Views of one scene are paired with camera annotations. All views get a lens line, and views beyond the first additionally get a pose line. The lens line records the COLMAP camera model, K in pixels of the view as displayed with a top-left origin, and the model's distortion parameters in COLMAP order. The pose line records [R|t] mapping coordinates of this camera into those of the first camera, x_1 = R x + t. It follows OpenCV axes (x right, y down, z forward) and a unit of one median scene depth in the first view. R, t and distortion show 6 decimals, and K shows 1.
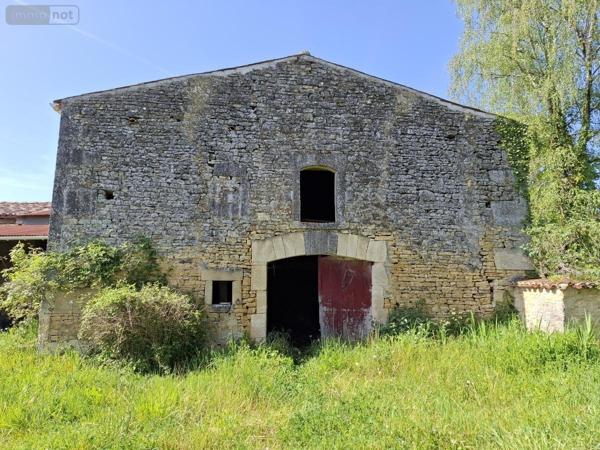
lens RADIAL K [[410.9, 0, 300.0], [0, 410.9, 225.0], [0, 0, 1]] dist [0.064191, -0.001241]
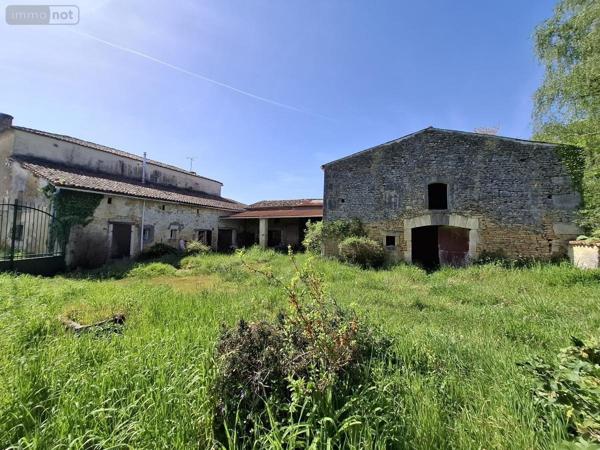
lens RADIAL K [[237.5, 0, 296.3], [0, 237.5, 216.7], [0, 0, 1]] dist [-0.002494, 0.000481]
pose [[0.892098, -0.006495, -0.451795, -0.055054], [0.031968, 0.998298, 0.048771, -0.053070], [0.450709, -0.057952, 0.890788, -0.406198]]
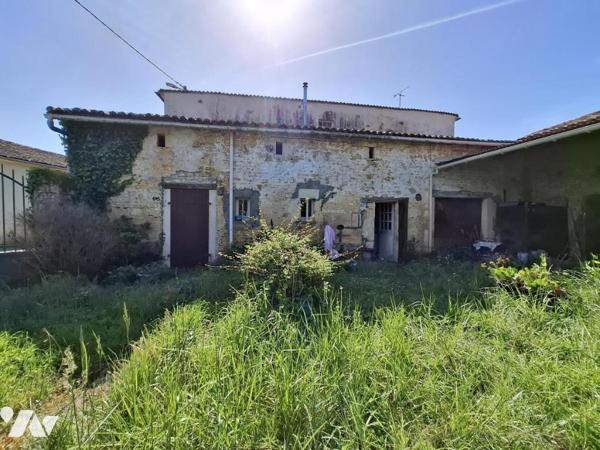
lens RADIAL K [[237.5, 0, 296.3], [0, 237.5, 216.7], [0, 0, 1]] dist [-0.002494, 0.000481]
pose [[0.155131, 0.015916, -0.987766, -0.978992], [0.120815, 0.992059, 0.034960, 0.133594], [0.980478, -0.124761, 0.151977, 0.646624]]
